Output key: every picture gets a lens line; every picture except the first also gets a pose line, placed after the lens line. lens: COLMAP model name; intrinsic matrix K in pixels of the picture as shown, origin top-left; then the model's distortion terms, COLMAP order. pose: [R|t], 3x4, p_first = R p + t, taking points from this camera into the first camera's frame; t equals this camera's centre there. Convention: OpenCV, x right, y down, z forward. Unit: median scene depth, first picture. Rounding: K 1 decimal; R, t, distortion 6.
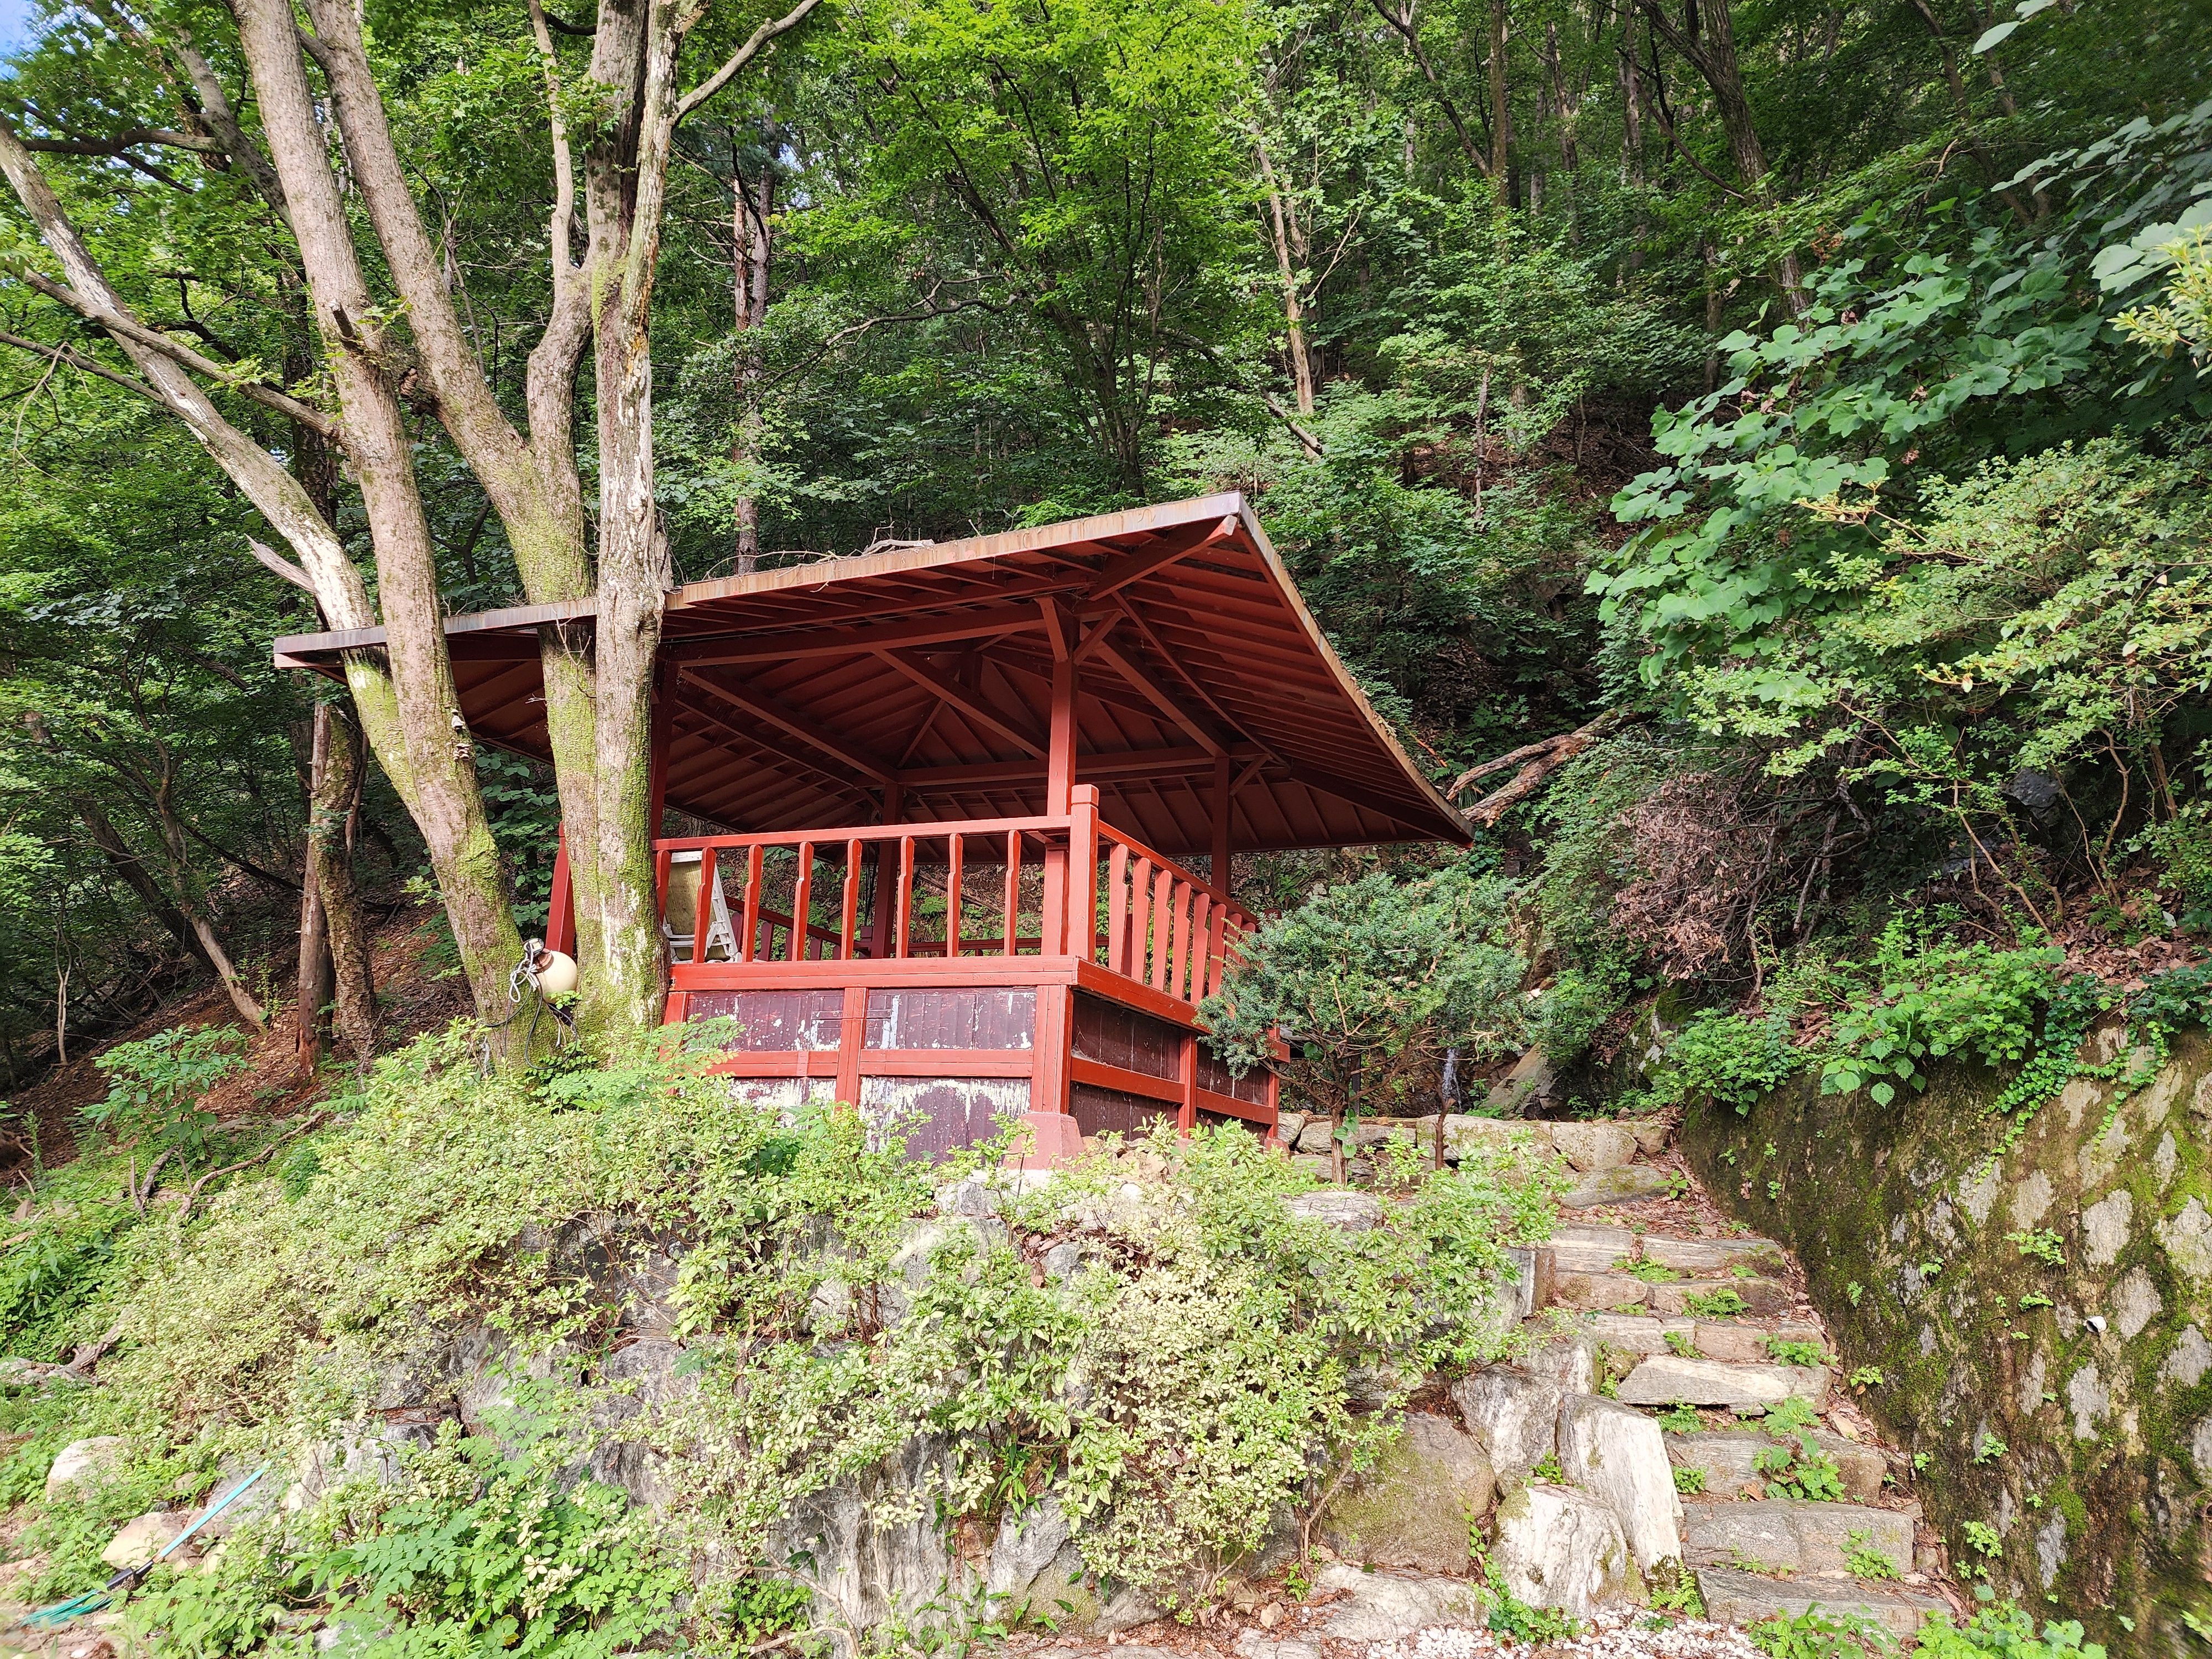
lens RADIAL K [[1479.6, 0, 1096.2], [0, 1479.6, 826.1], [0, 0, 1]] dist [0.081812, -0.076785]
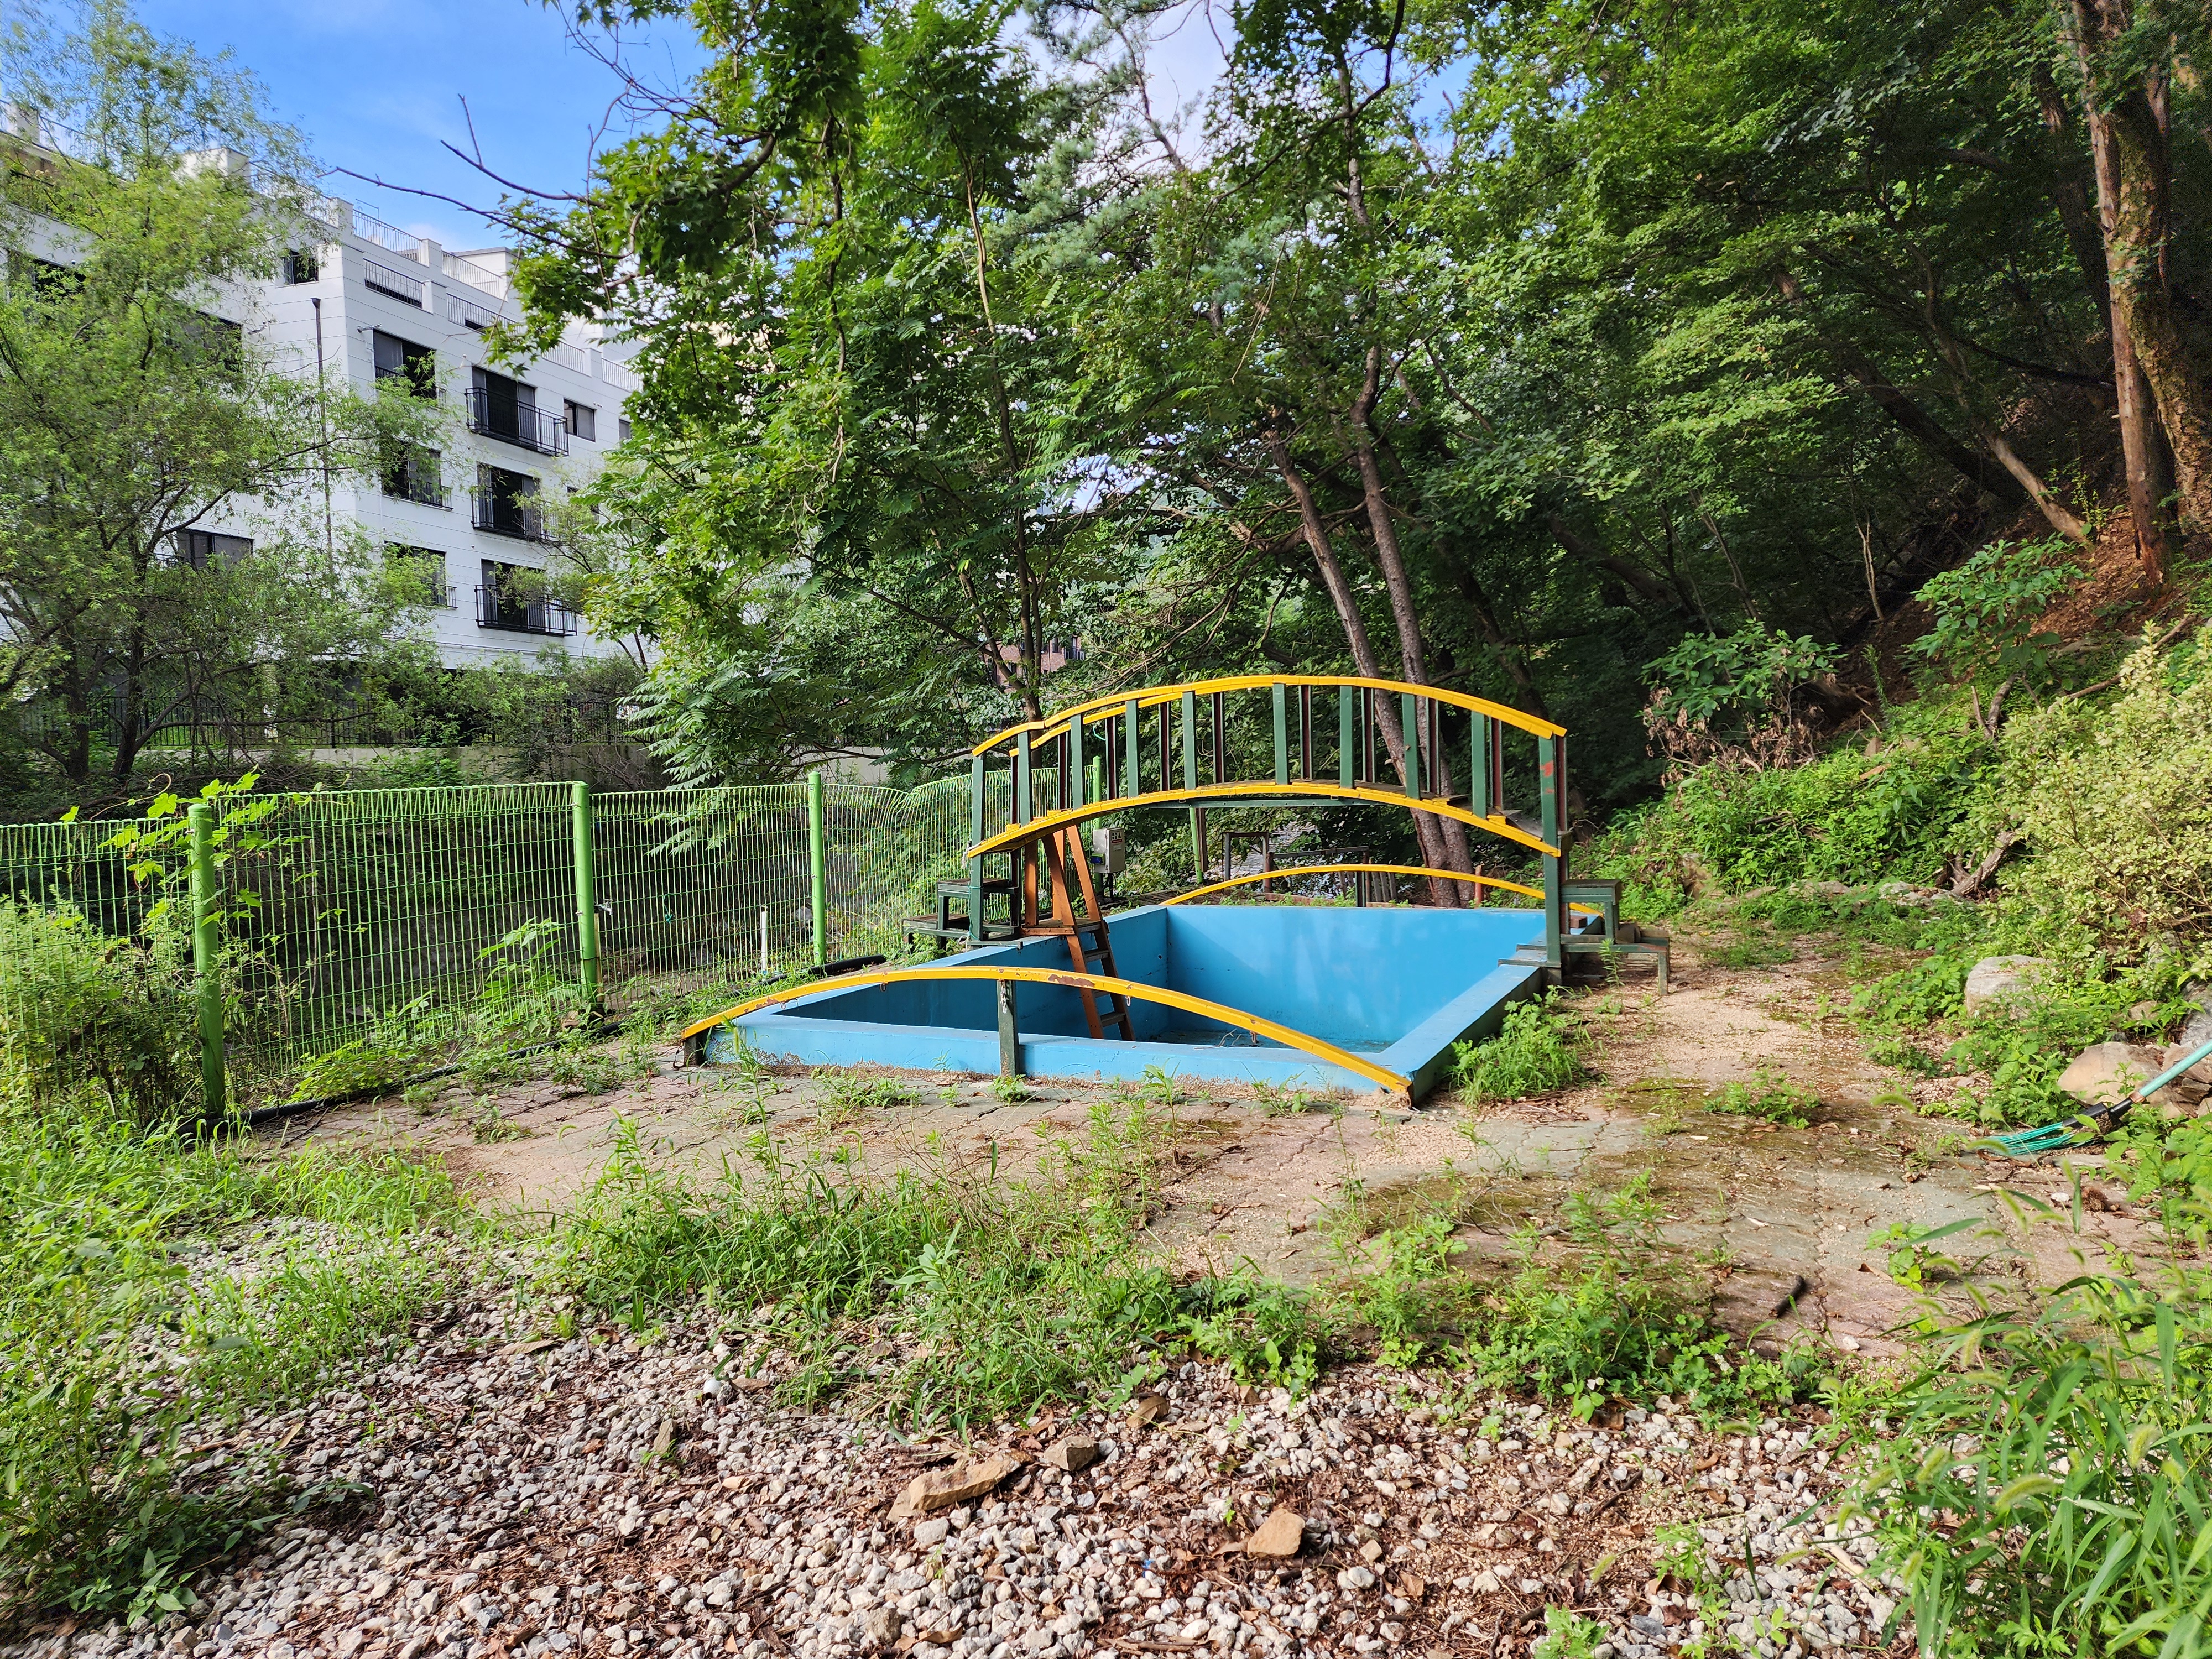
lens RADIAL K [[1479.6, 0, 1096.2], [0, 1479.6, 826.1], [0, 0, 1]] dist [0.081812, -0.076785]
pose [[0.475211, -0.006391, -0.879849, -0.078615], [0.249999, 0.959741, 0.128054, 0.048503], [0.843609, -0.280813, 0.457677, 0.095890]]
